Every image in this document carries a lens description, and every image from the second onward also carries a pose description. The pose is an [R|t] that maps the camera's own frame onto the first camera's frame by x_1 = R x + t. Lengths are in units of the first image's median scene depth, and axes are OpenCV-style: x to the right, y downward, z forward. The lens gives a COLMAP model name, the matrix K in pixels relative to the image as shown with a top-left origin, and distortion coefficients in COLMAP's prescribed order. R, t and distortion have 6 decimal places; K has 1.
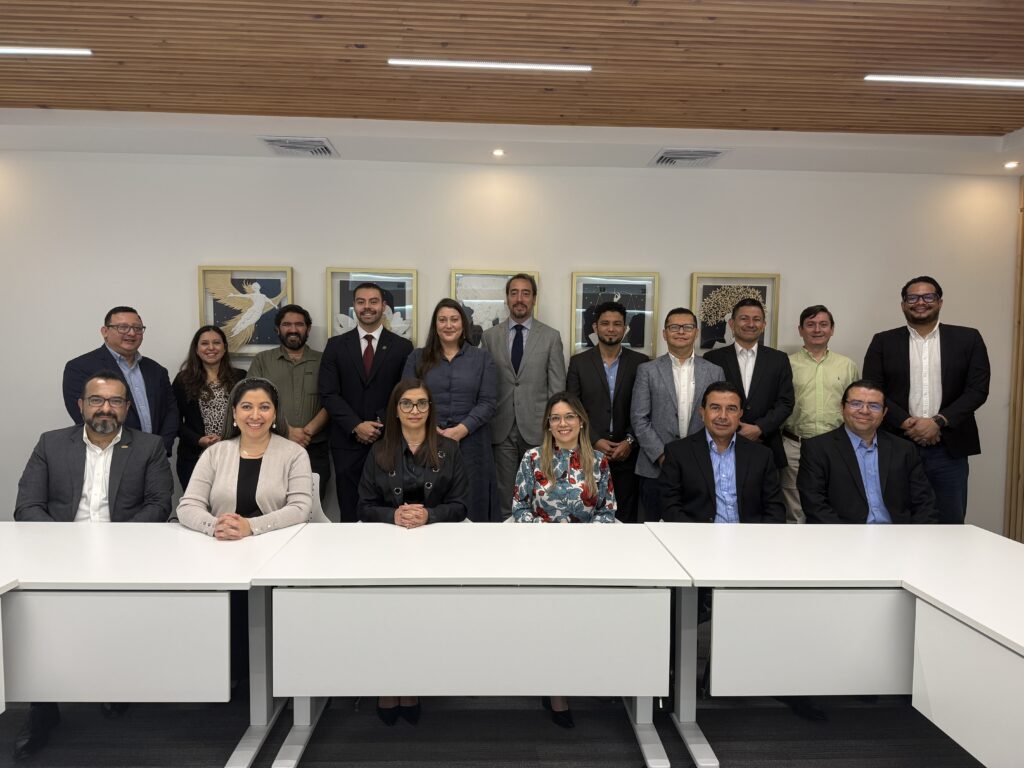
lens RADIAL K [[708.0, 0, 512.0], [0, 708.0, 384.0], [0, 0, 1]] dist [-0.001815, -0.000456]
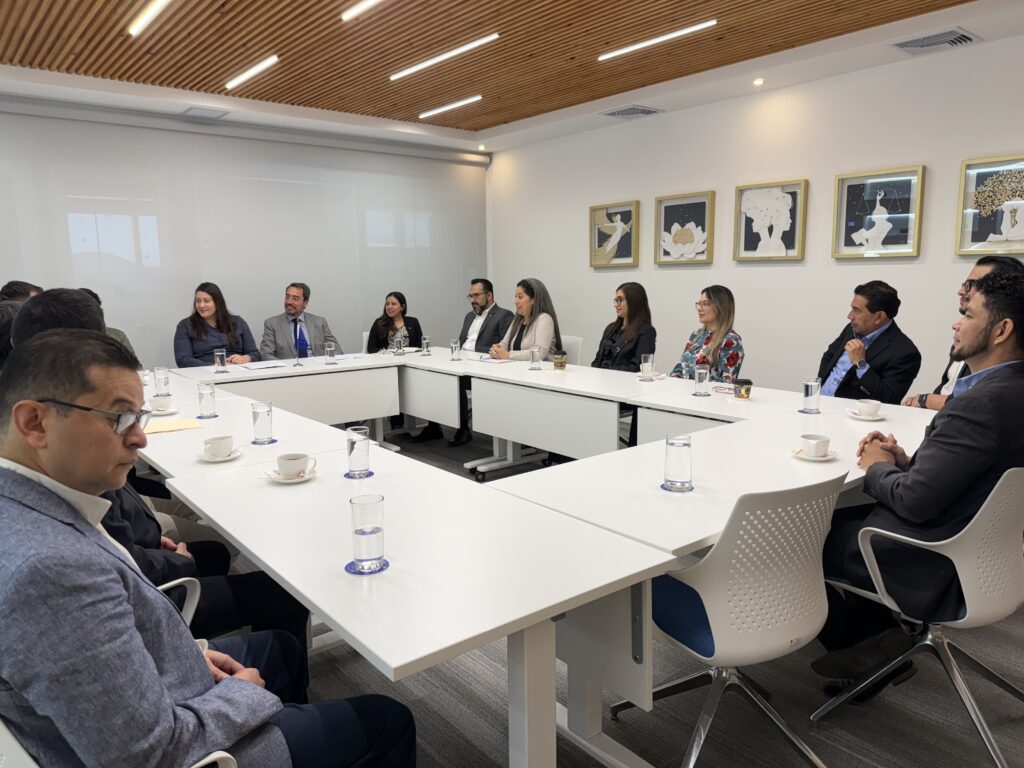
lens RADIAL K [[708.0, 0, 512.0], [0, 708.0, 384.0], [0, 0, 1]] dist [-0.001815, -0.000456]
pose [[0.612943, 0.097003, -0.784150, 0.658783], [-0.013869, 0.993603, 0.112072, 0.039890], [0.790005, -0.057818, 0.610368, -0.060846]]
